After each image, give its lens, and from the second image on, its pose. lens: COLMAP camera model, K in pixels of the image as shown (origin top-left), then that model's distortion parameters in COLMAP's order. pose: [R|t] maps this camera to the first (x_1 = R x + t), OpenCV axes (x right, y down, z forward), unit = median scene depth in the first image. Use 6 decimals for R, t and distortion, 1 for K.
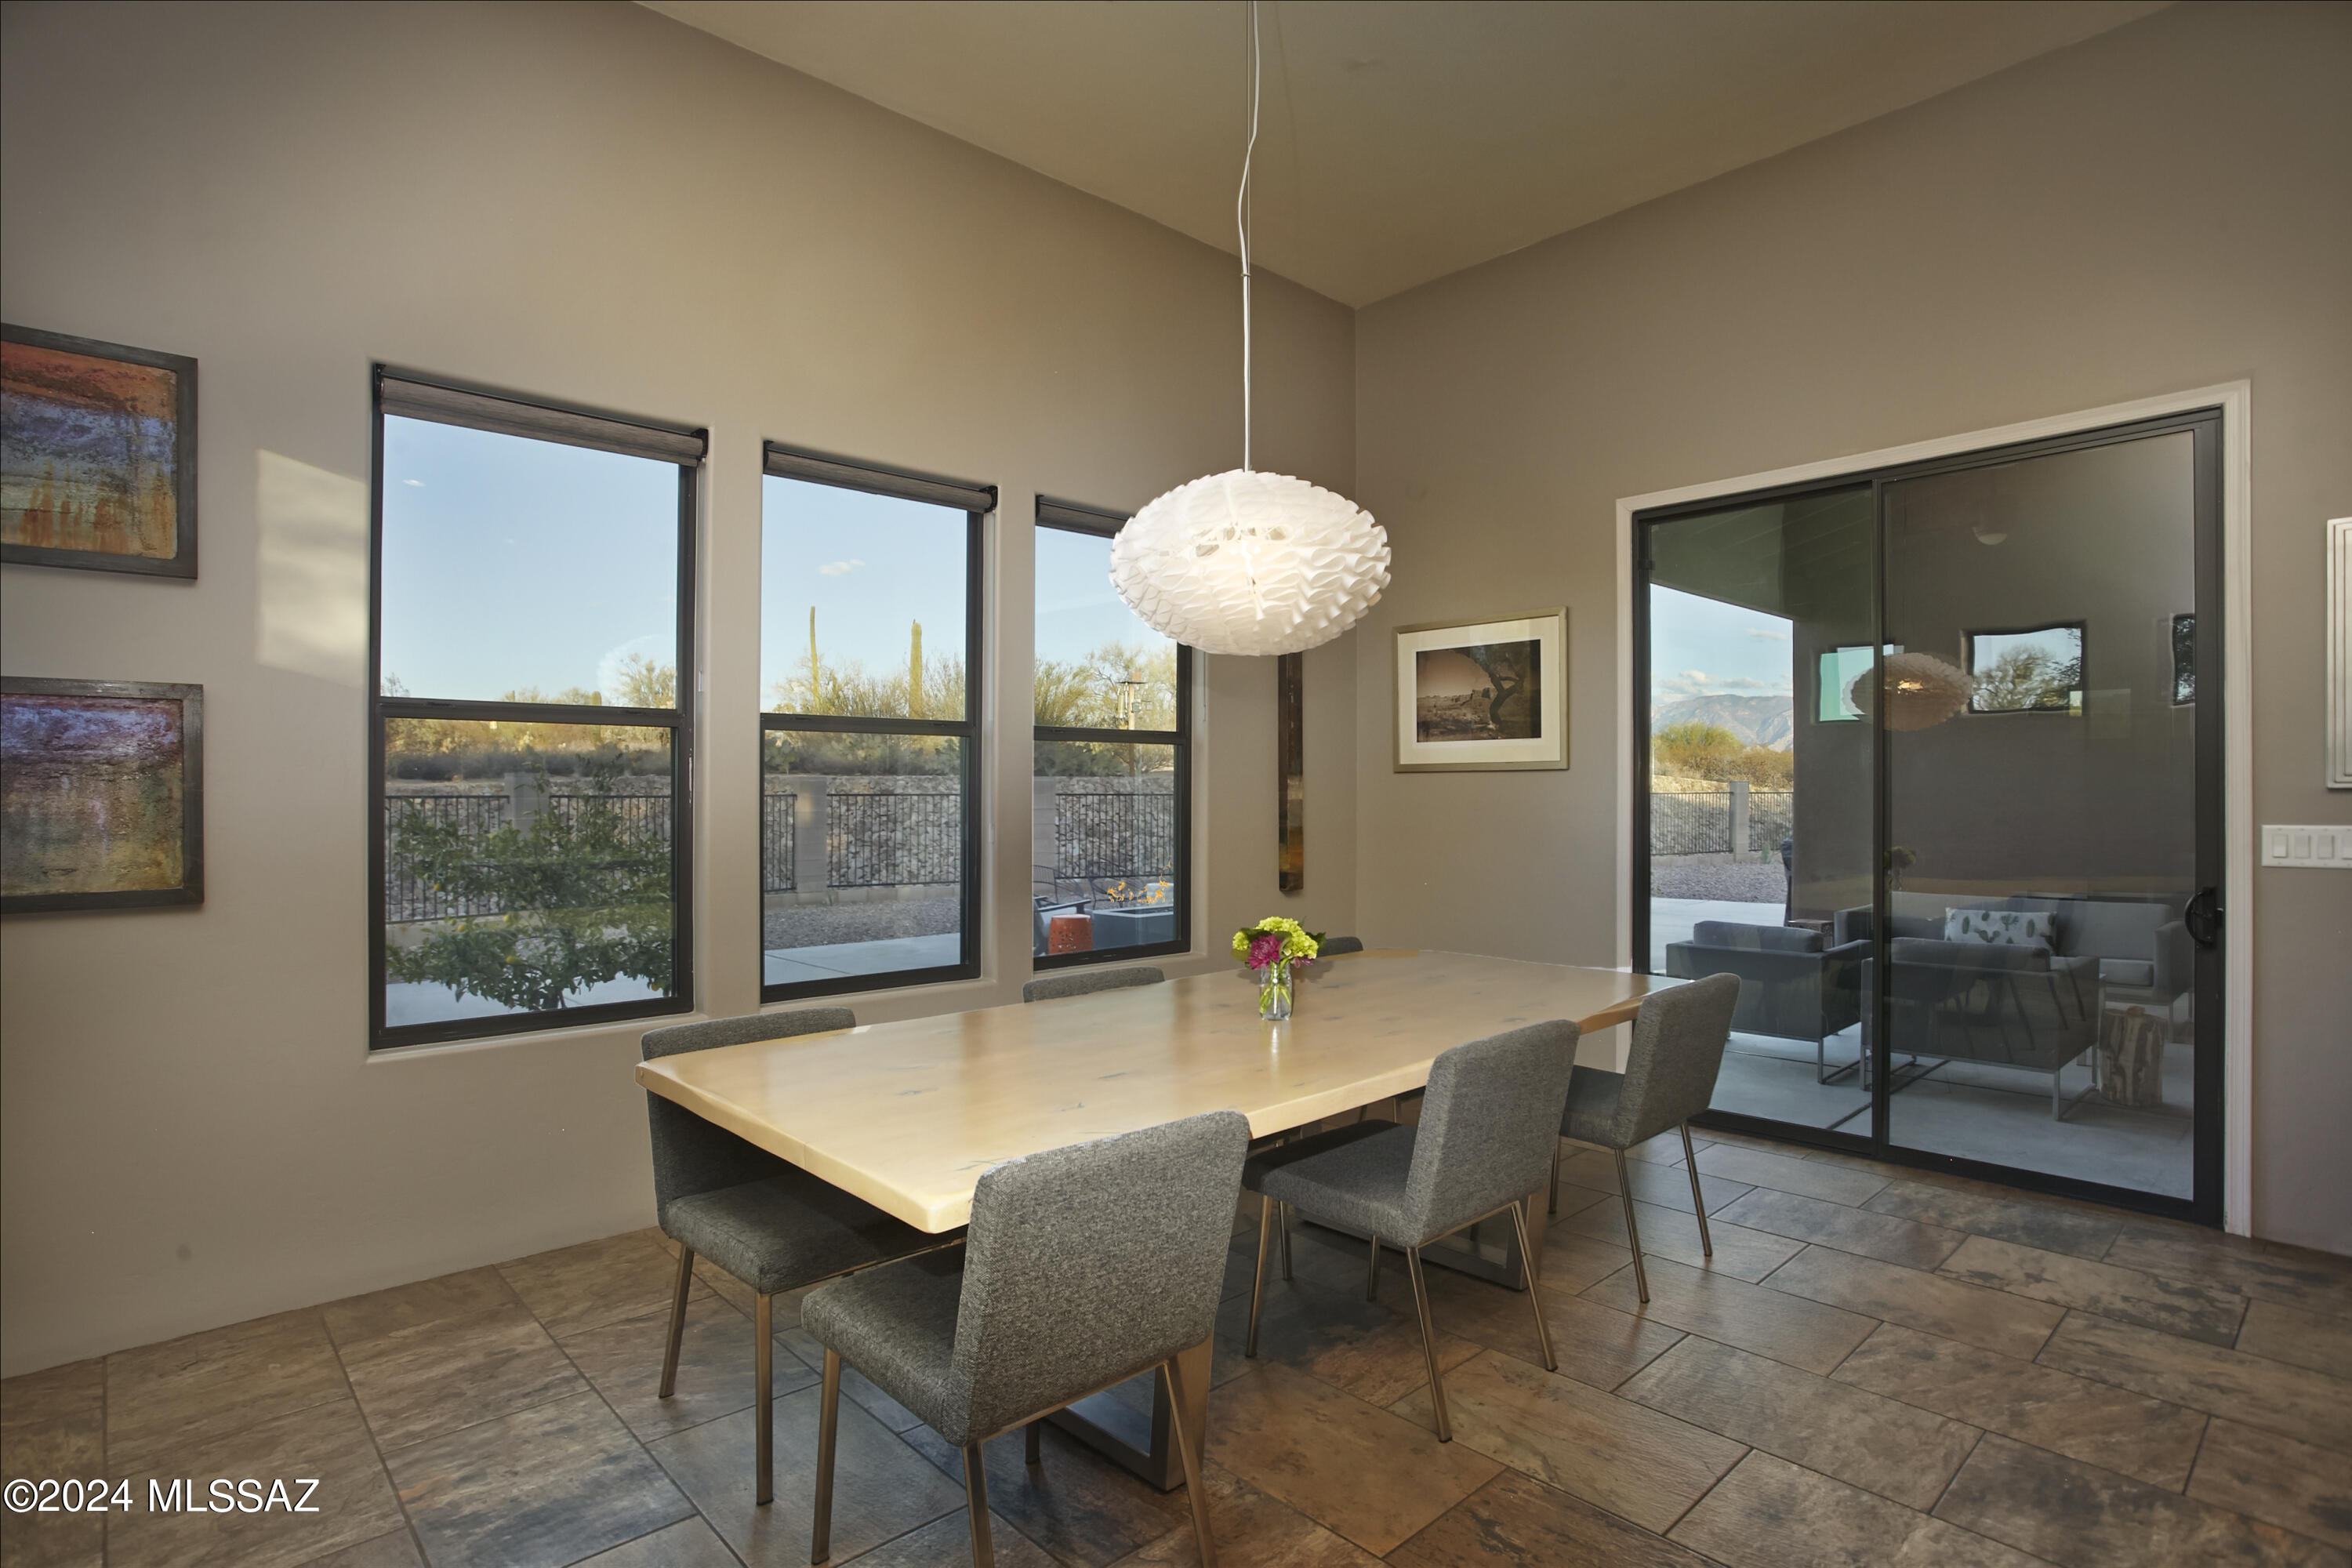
lens RADIAL K [[1241.6, 0, 1162.0], [0, 1241.6, 779.3], [0, 0, 1]] dist [-0.068035, 0.042559]
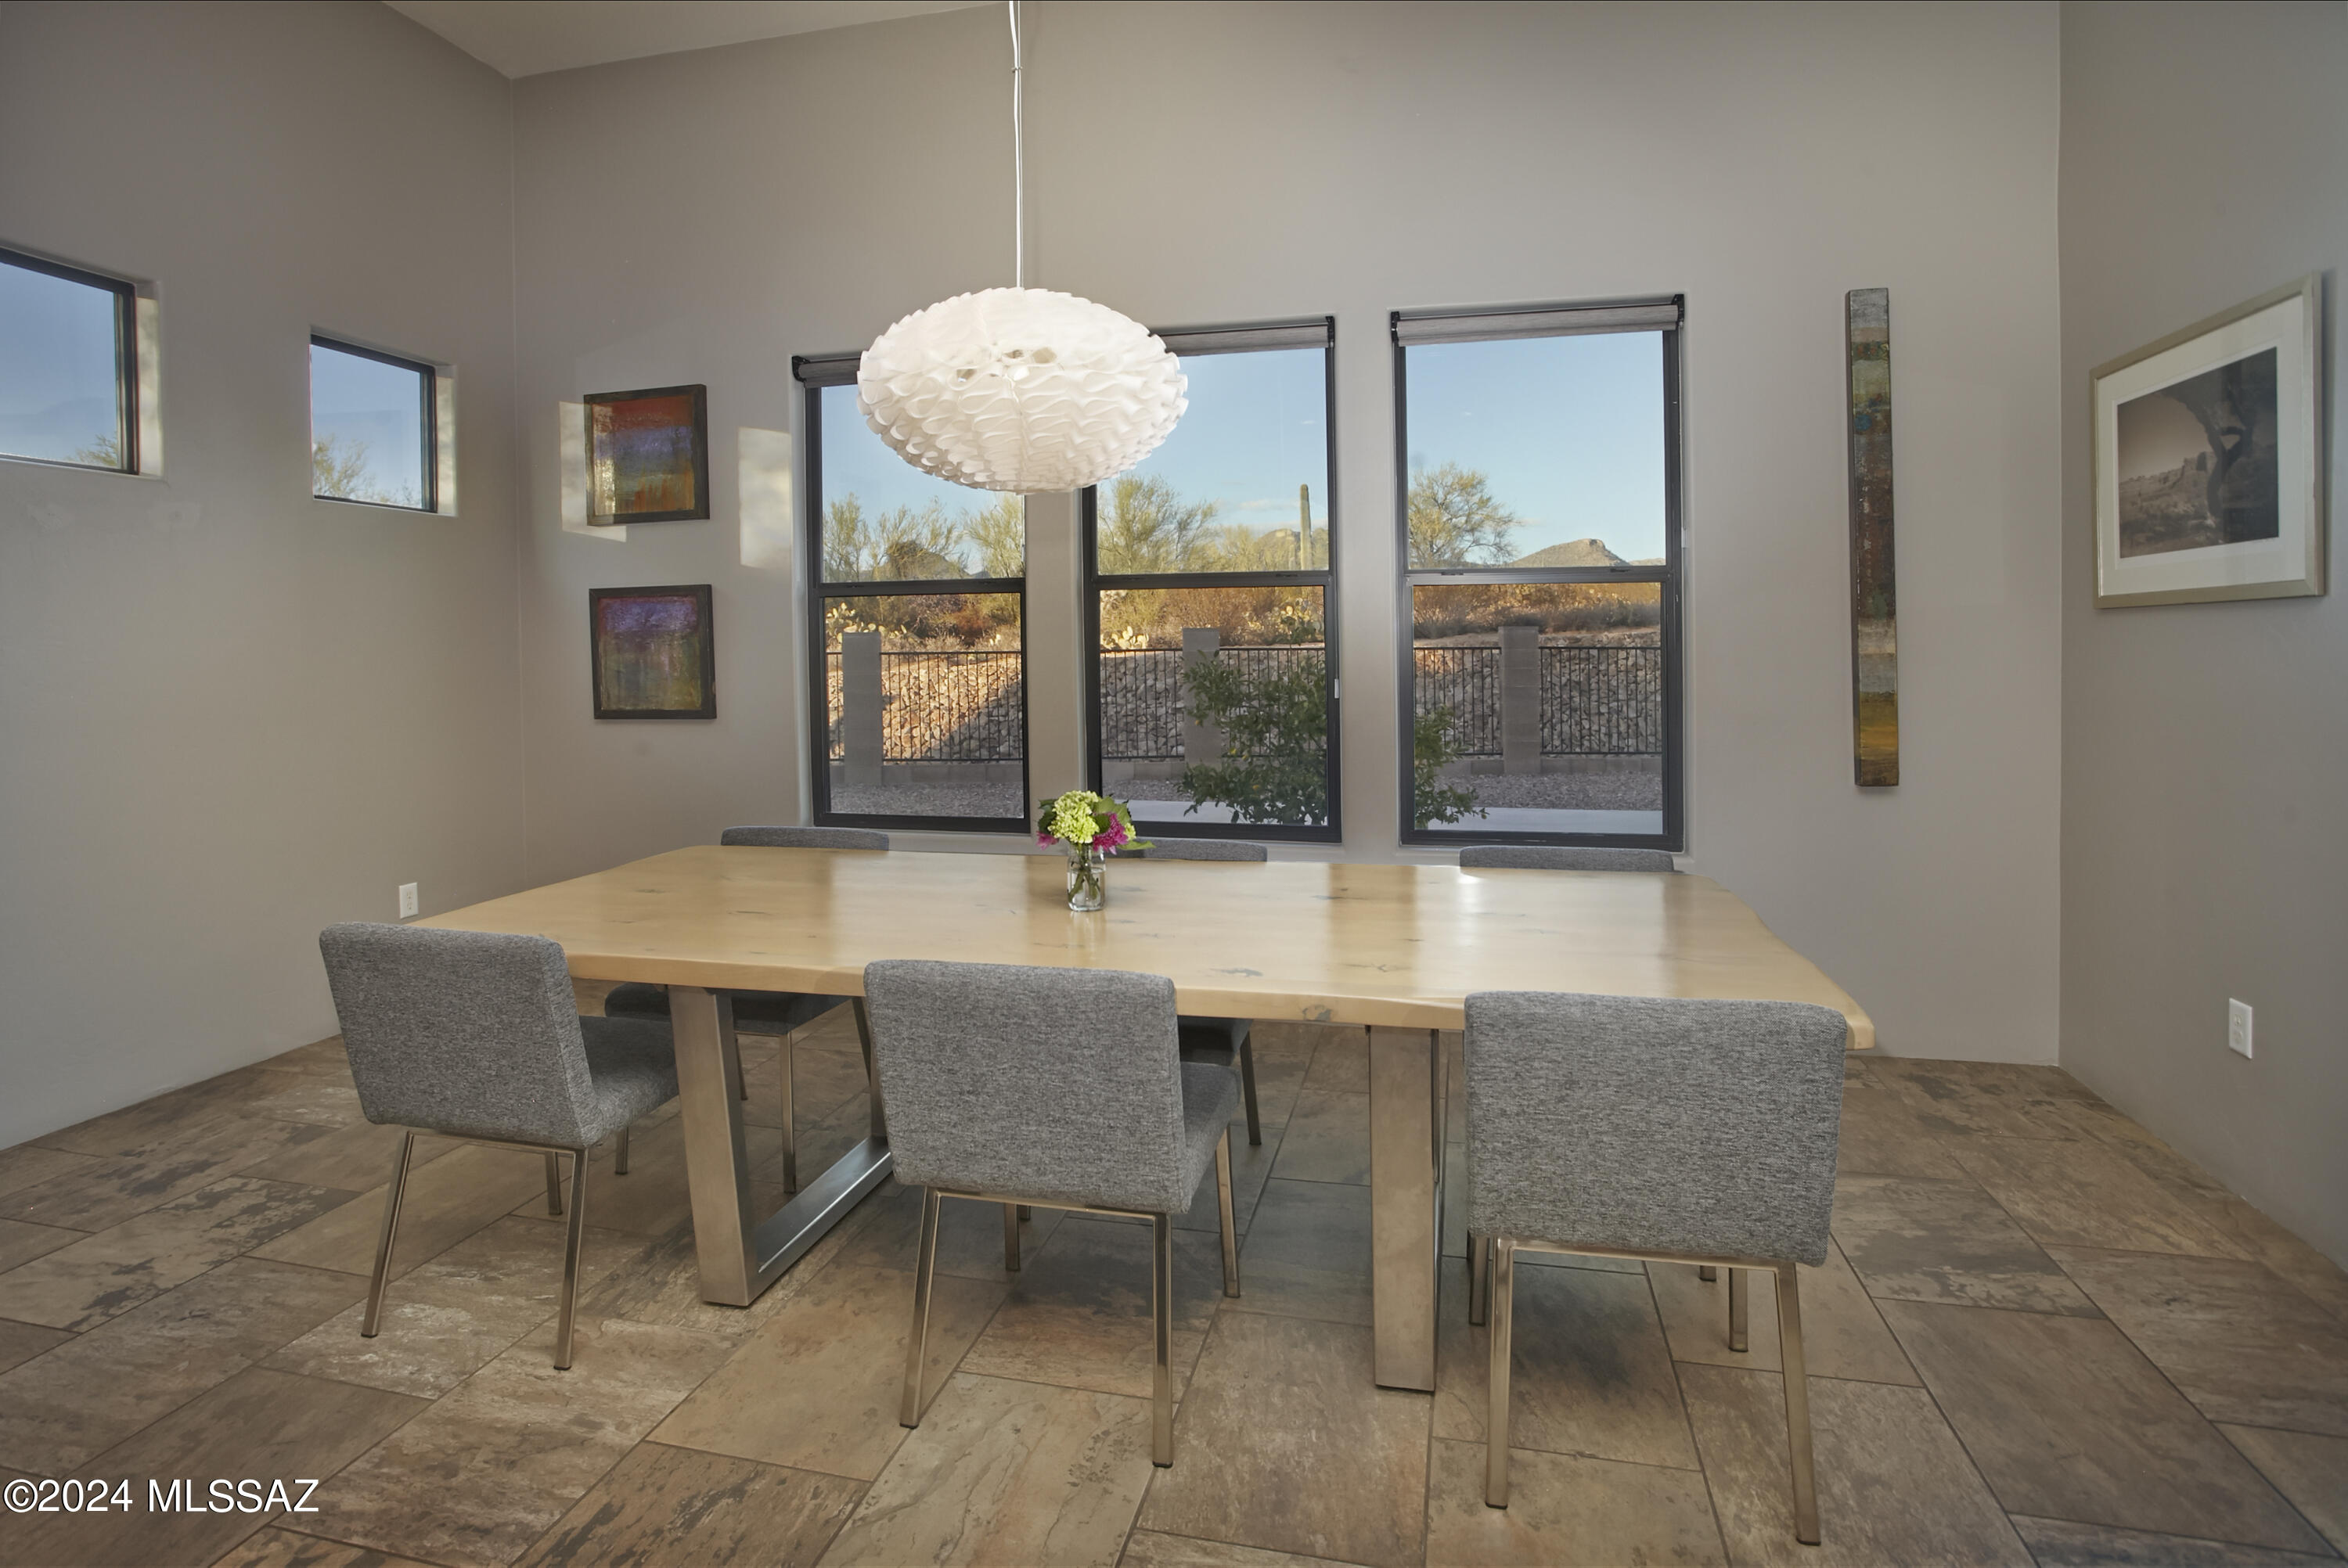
lens RADIAL K [[1195.5, 0, 1177.9], [0, 1195.5, 676.1], [0, 0, 1]] dist [-0.024495, 0.000054]
pose [[0.546635, 0.016948, -0.837200, 0.467899], [0.014991, 0.999437, 0.030021, 0.003379], [0.837237, -0.028961, 0.546073, 0.338016]]
